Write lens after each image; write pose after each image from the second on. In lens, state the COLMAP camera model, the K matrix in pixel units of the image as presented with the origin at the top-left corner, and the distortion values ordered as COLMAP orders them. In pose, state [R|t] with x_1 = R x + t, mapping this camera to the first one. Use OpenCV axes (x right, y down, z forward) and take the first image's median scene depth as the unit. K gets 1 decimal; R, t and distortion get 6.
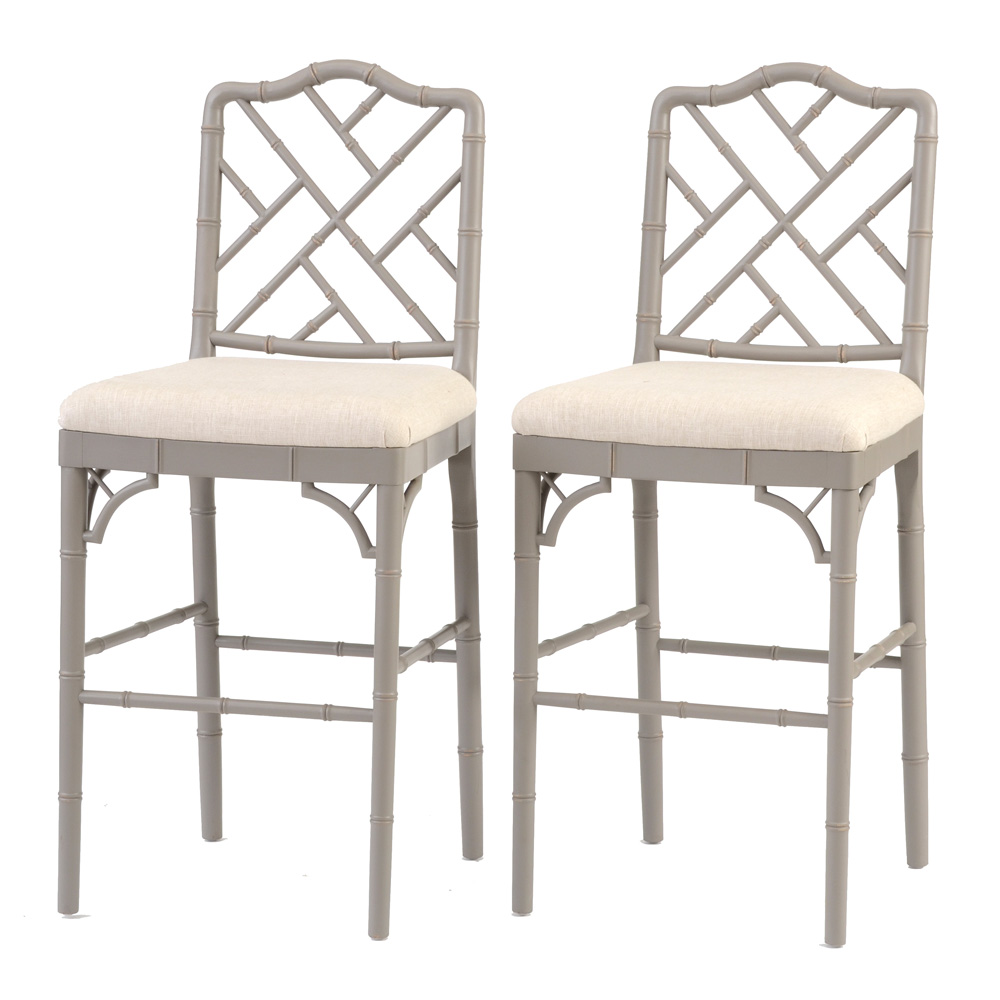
lens RADIAL K [[3711.6, 0, 503.3], [0, 3711.6, 503.0], [0, 0, 1]] dist [0.506724, 0.000000]
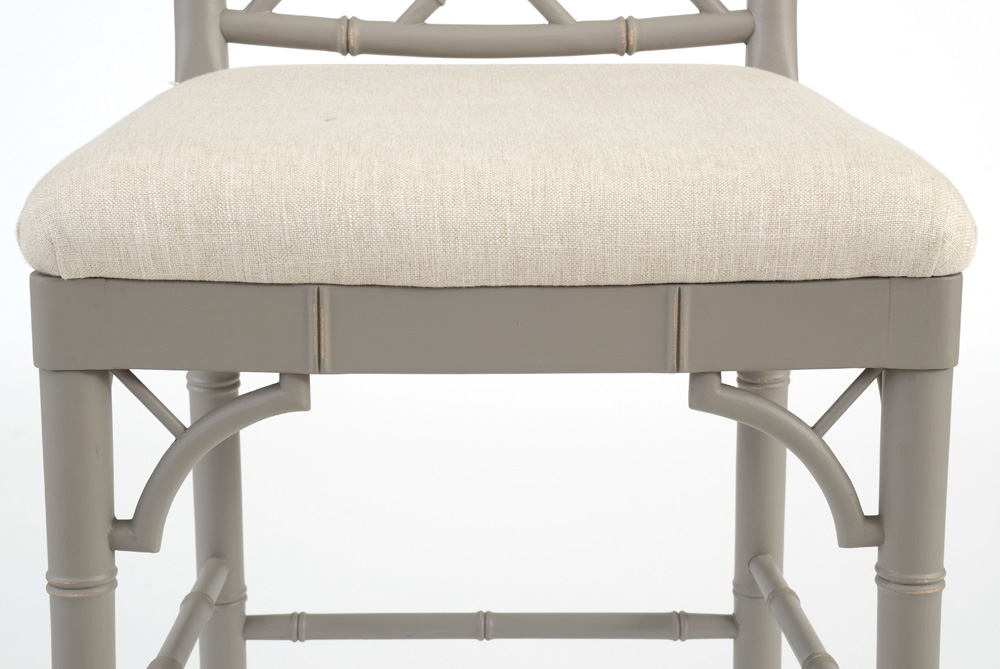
lens RADIAL K [[2258.7, 0, 504.0], [0, 2258.7, 337.7], [0, 0, 1]] dist [0.439468, 0.000000]
pose [[0.925363, -0.089760, 0.368301, -0.037714], [0.057295, 0.993518, 0.098179, -0.030964], [-0.374726, -0.069749, 0.924508, 0.726095]]
